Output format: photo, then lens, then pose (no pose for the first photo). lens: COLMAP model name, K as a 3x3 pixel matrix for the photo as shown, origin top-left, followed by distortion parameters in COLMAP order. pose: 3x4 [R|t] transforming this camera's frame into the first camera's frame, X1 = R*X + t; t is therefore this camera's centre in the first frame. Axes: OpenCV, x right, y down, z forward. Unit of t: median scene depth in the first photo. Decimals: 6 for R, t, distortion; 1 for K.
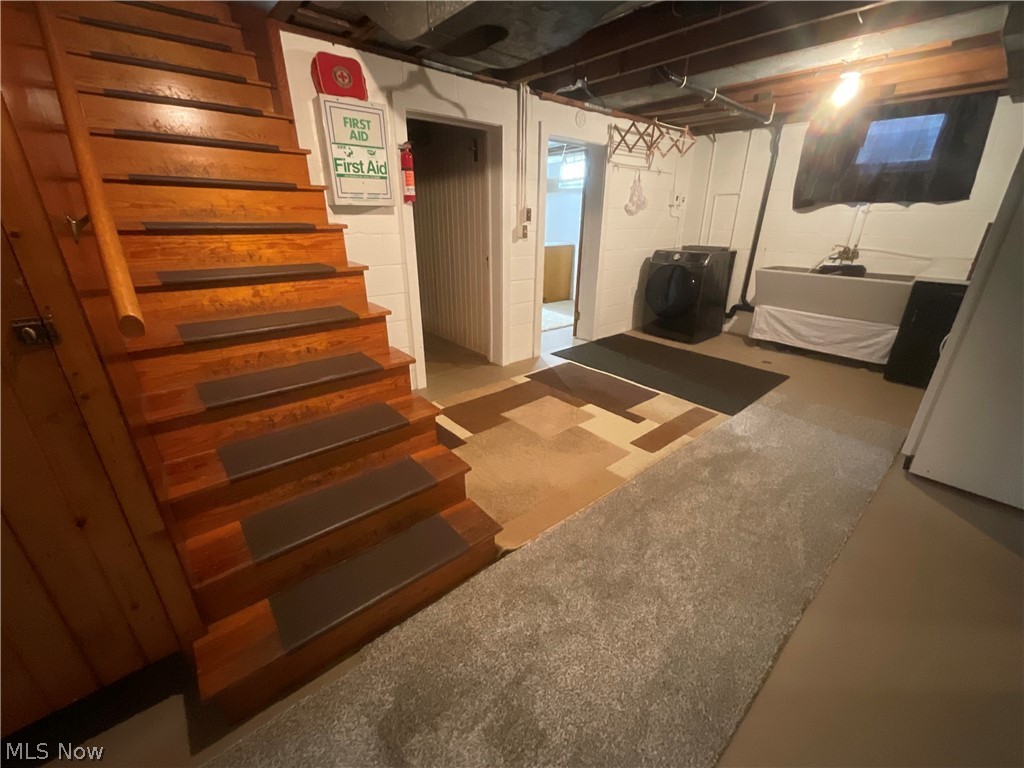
lens RADIAL K [[417.6, 0, 514.2], [0, 417.6, 385.4], [0, 0, 1]] dist [0.004309, -0.002096]
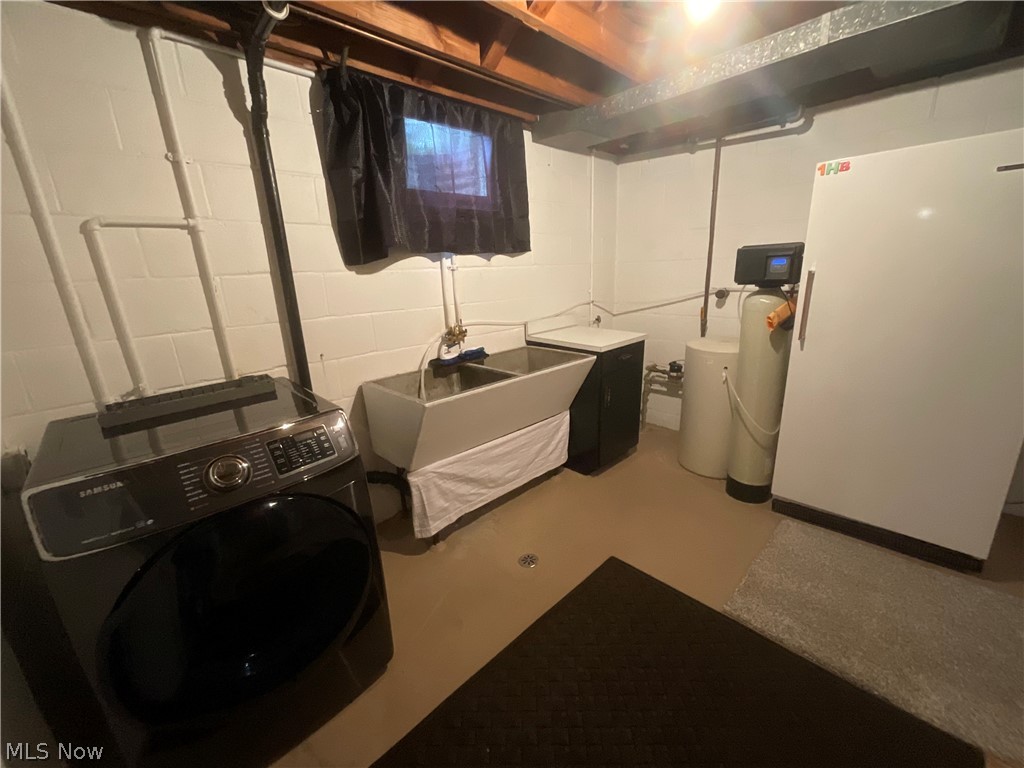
lens RADIAL K [[417.6, 0, 517.0], [0, 417.6, 385.8], [0, 0, 1]] dist [0.004309, -0.002096]
pose [[-0.087721, -0.280238, 0.955914, 0.192178], [0.400836, 0.868567, 0.291414, -0.392528], [-0.911941, 0.408728, 0.036137, 0.930791]]
